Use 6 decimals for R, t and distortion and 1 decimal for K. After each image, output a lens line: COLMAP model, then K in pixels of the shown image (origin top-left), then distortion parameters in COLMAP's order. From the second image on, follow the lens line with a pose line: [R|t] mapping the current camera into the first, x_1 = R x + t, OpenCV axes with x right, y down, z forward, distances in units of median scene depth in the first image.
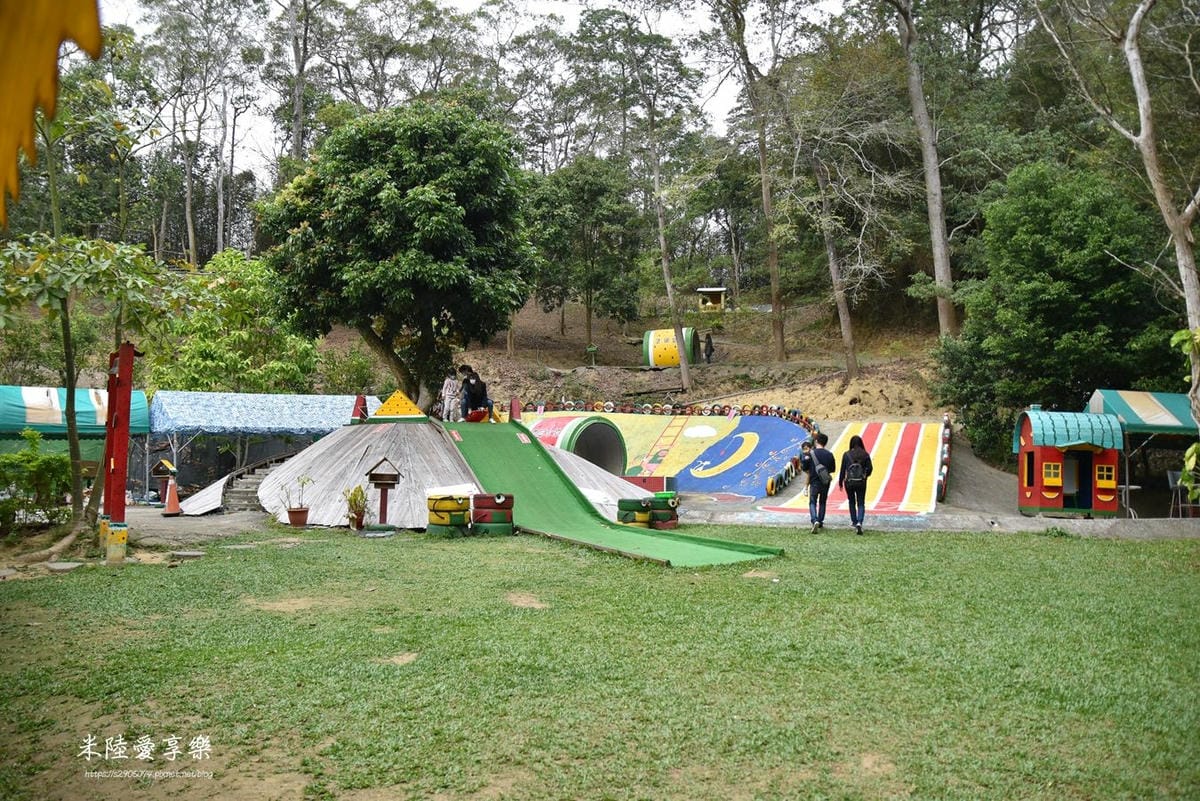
lens RADIAL K [[865.6, 0, 599.8], [0, 865.6, 402.3], [0, 0, 1]] dist [0.000718, 0.000074]
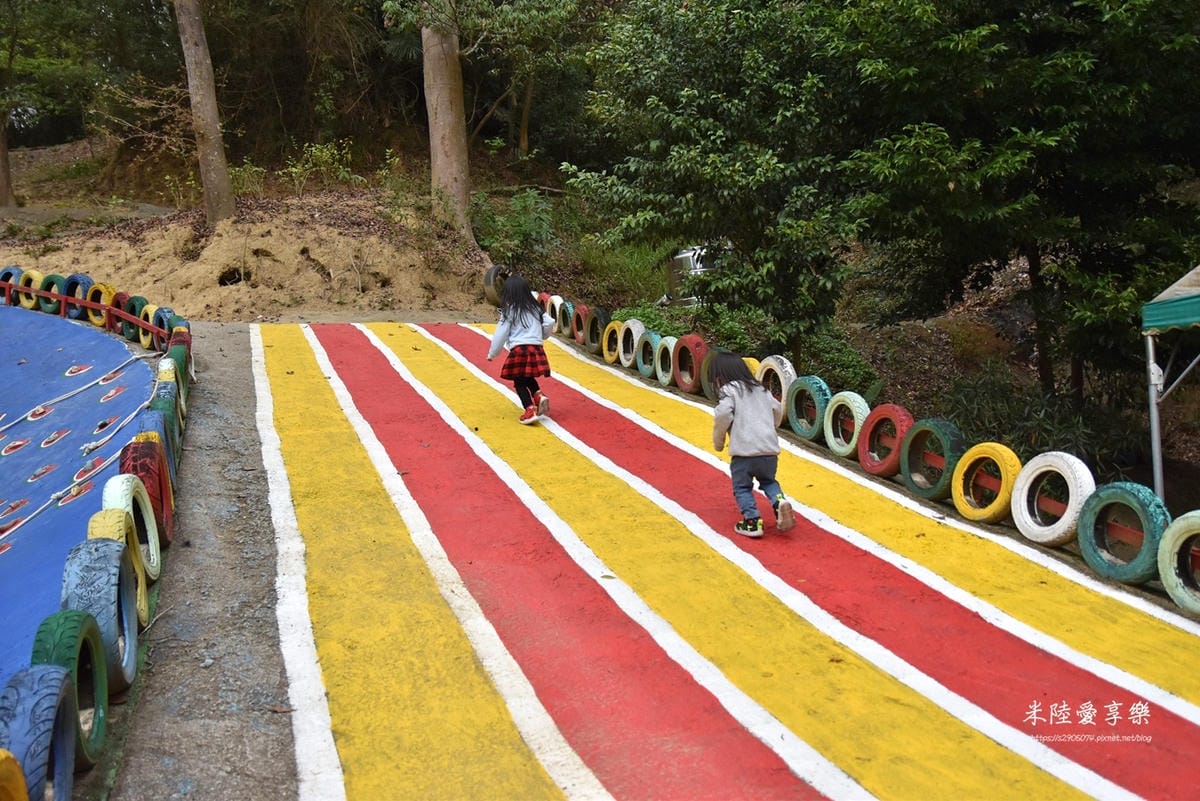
lens RADIAL K [[1036.4, 0, 600.0], [0, 1036.4, 398.7], [0, 0, 1]] dist [0.001548, 0.001701]
pose [[0.746126, -0.027521, 0.665236, 0.113909], [-0.000418, 0.999126, 0.041803, 0.033281], [-0.665805, -0.031469, 0.745462, 0.564572]]
